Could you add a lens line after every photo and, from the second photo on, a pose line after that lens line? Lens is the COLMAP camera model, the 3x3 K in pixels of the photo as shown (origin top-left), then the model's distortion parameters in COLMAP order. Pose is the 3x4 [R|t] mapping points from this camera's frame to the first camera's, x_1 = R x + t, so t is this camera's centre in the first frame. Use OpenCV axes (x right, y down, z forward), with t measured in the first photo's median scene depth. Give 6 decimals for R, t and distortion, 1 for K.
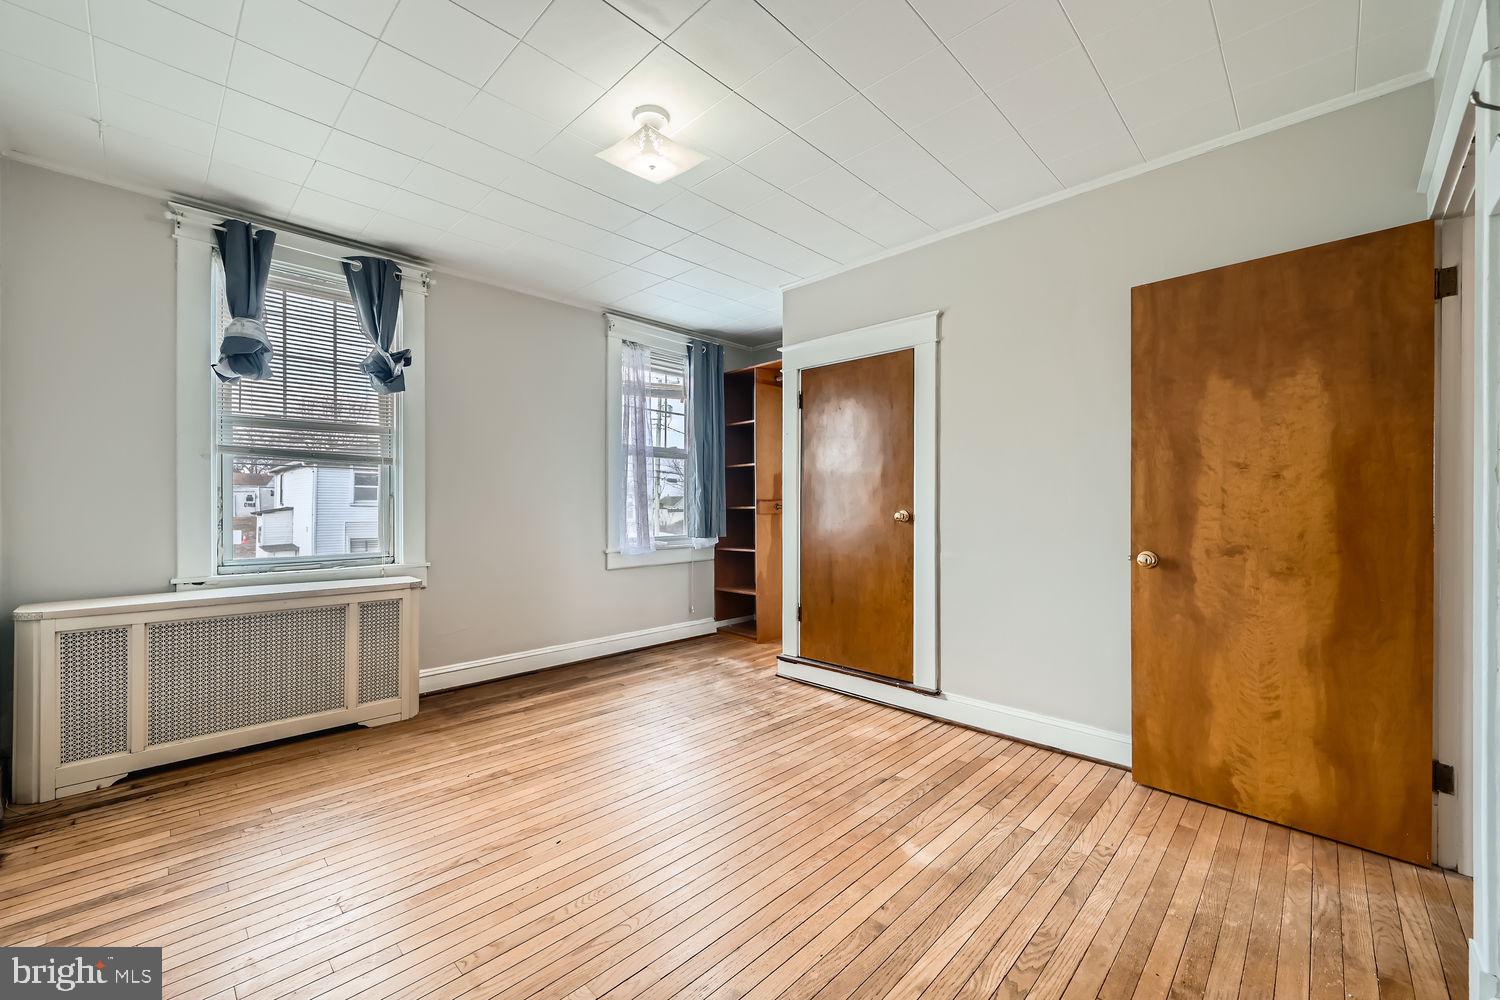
lens RADIAL K [[599.4, 0, 745.1], [0, 599.4, 504.1], [0, 0, 1]] dist [-0.000872, -0.000061]
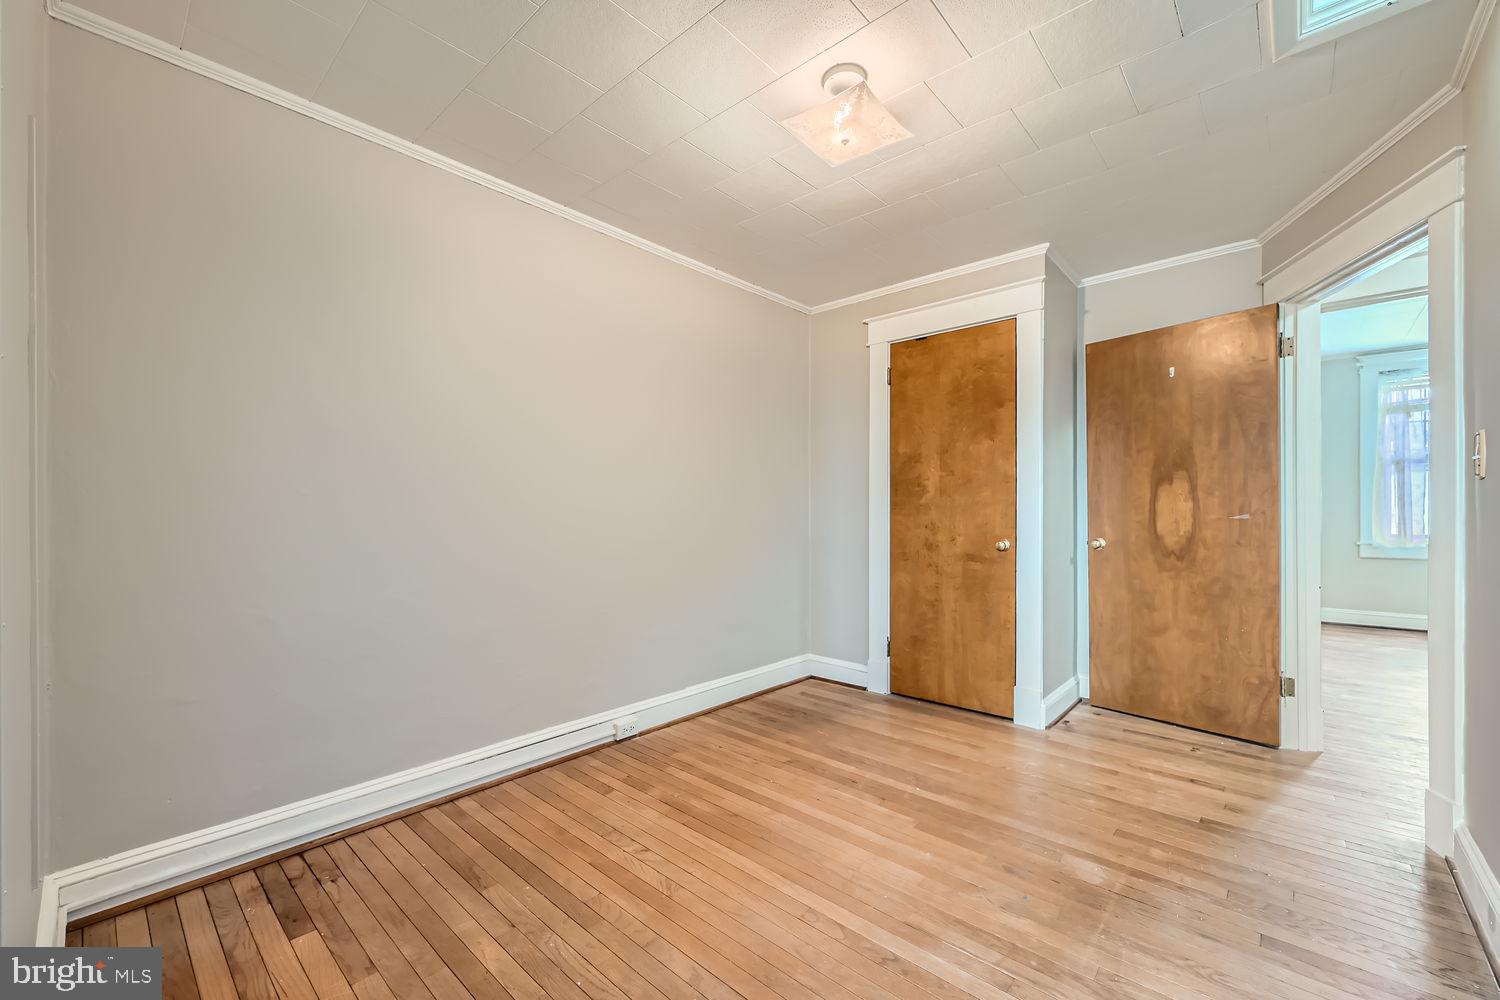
lens RADIAL K [[599.4, 0, 742.5], [0, 599.4, 508.0], [0, 0, 1]] dist [-0.000872, -0.000061]
pose [[0.027193, -0.001093, -0.999630, 1.384725], [0.005513, 0.999984, -0.000943, -0.002170], [0.999615, -0.005486, 0.027198, -0.473895]]
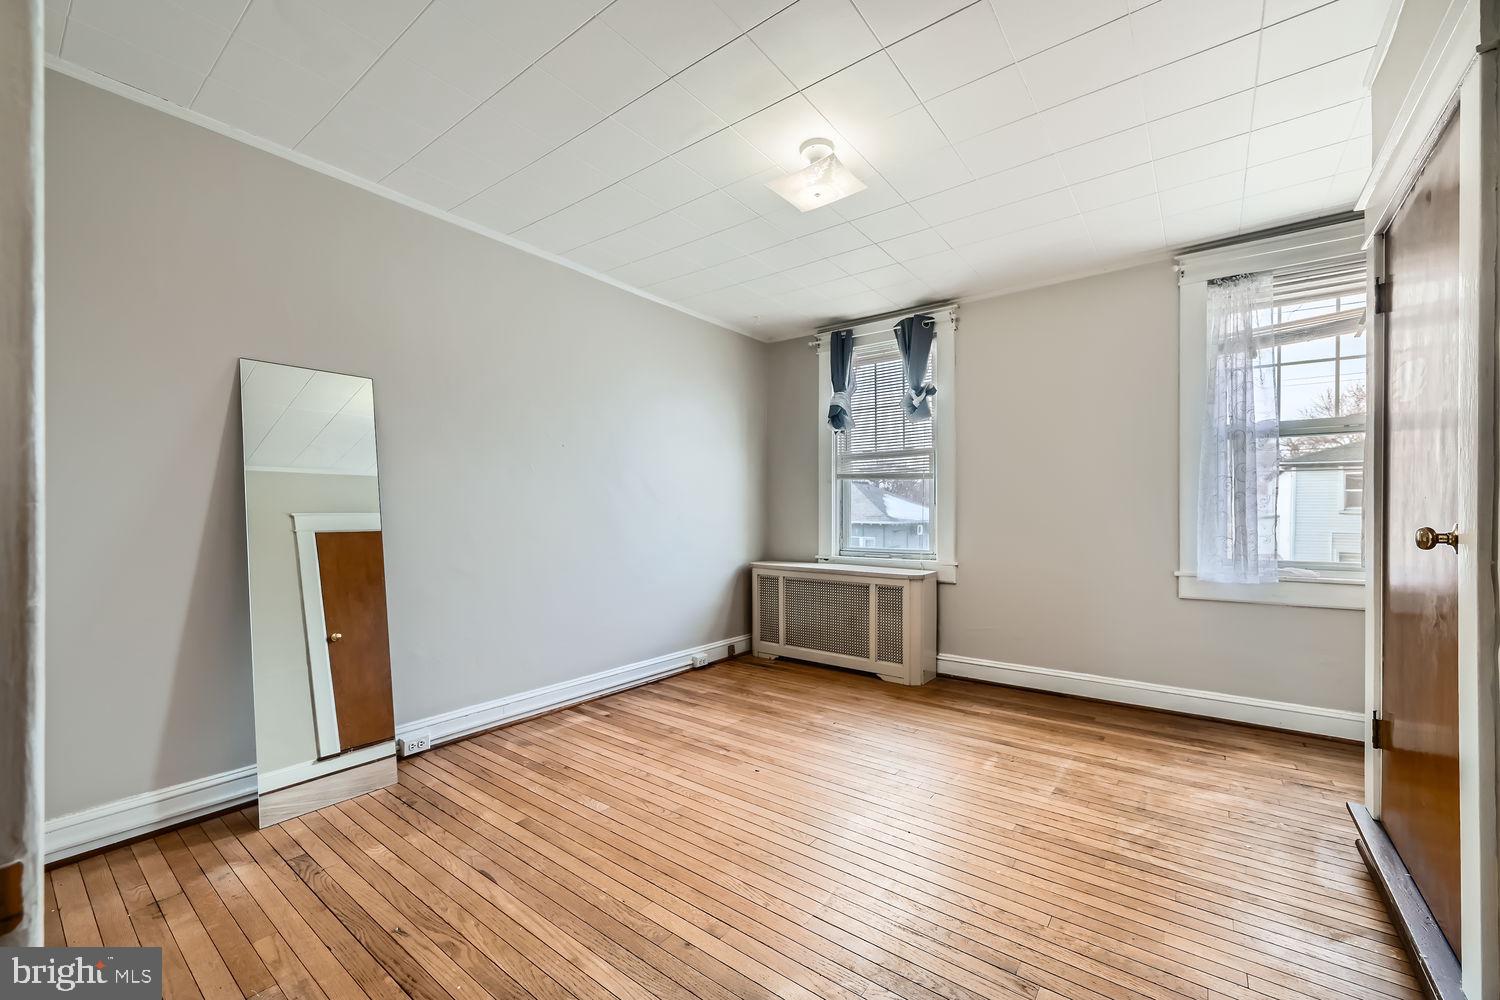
lens RADIAL K [[599.4, 0, 751.2], [0, 599.4, 511.8], [0, 0, 1]] dist [-0.000872, -0.000061]
pose [[0.124110, -0.001771, -0.992267, 0.614664], [0.001419, 0.999998, -0.001607, 0.002629], [0.992267, -0.001208, 0.124112, 0.519321]]
